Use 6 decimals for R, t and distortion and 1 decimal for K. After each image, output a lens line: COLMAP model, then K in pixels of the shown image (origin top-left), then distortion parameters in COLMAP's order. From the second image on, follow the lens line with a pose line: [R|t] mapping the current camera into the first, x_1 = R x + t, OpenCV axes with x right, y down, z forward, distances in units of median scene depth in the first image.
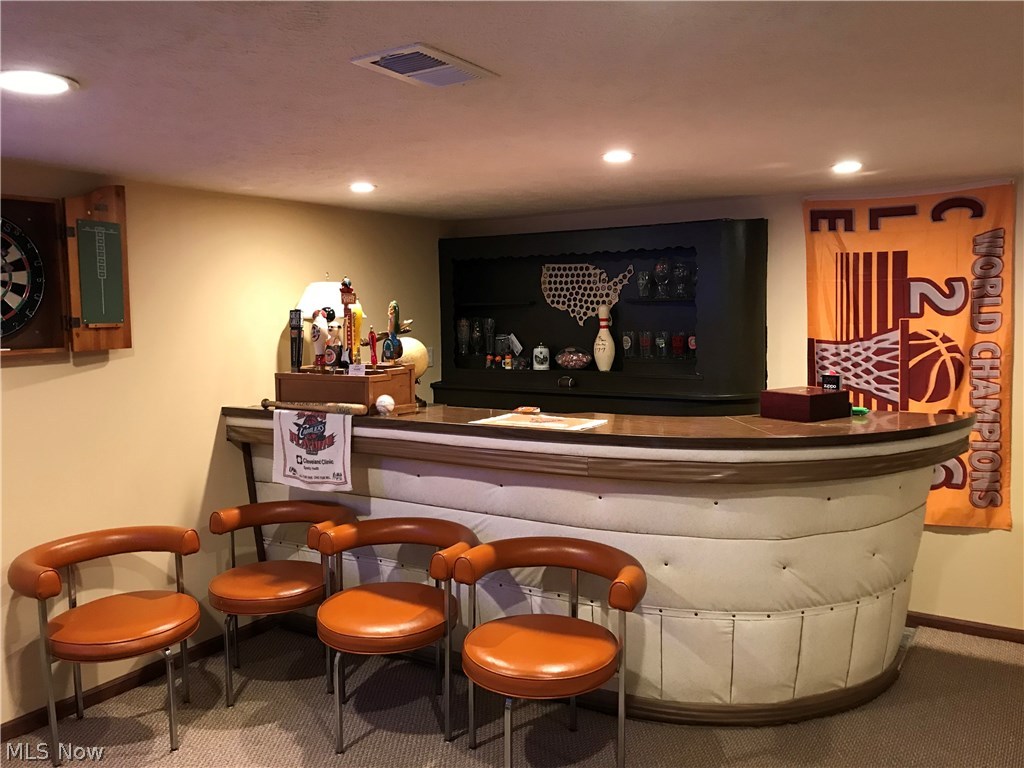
lens RADIAL K [[854.5, 0, 506.9], [0, 854.5, 369.2], [0, 0, 1]] dist [0.031092, -0.014715]
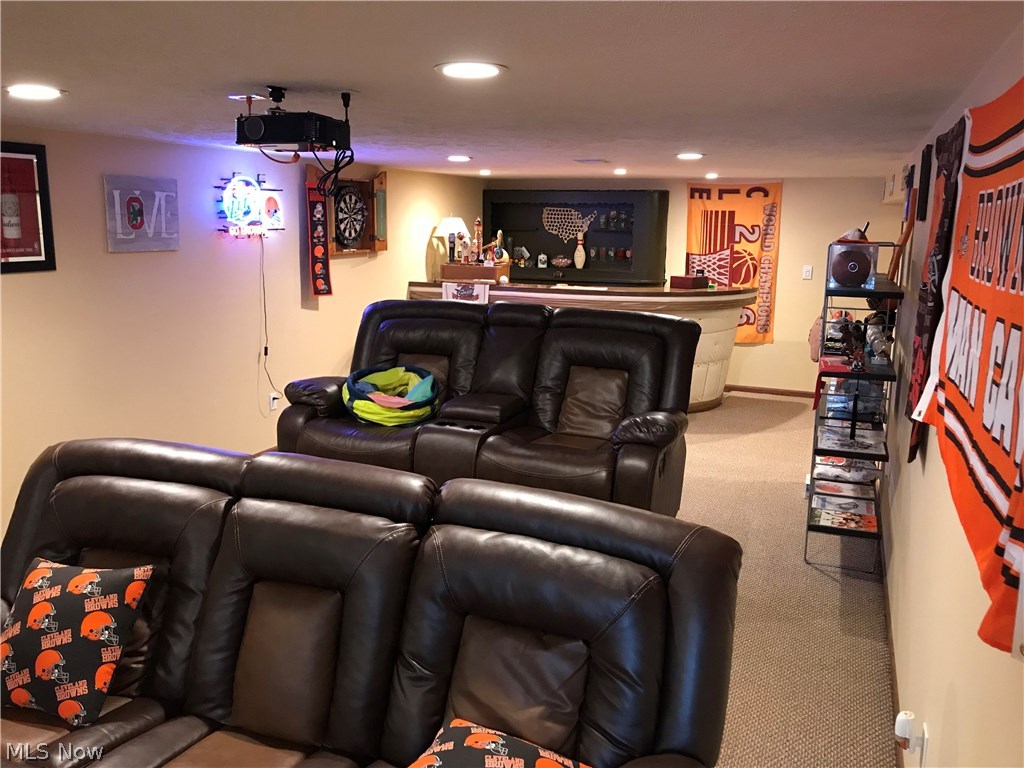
lens RADIAL K [[854.5, 0, 512.4], [0, 854.5, 384.7], [0, 0, 1]] dist [0.031092, -0.014715]
pose [[0.979042, -0.011026, 0.203359, -0.477843], [-0.013492, 0.992828, 0.118785, 0.040240], [-0.203211, -0.119040, 0.971872, -0.936850]]
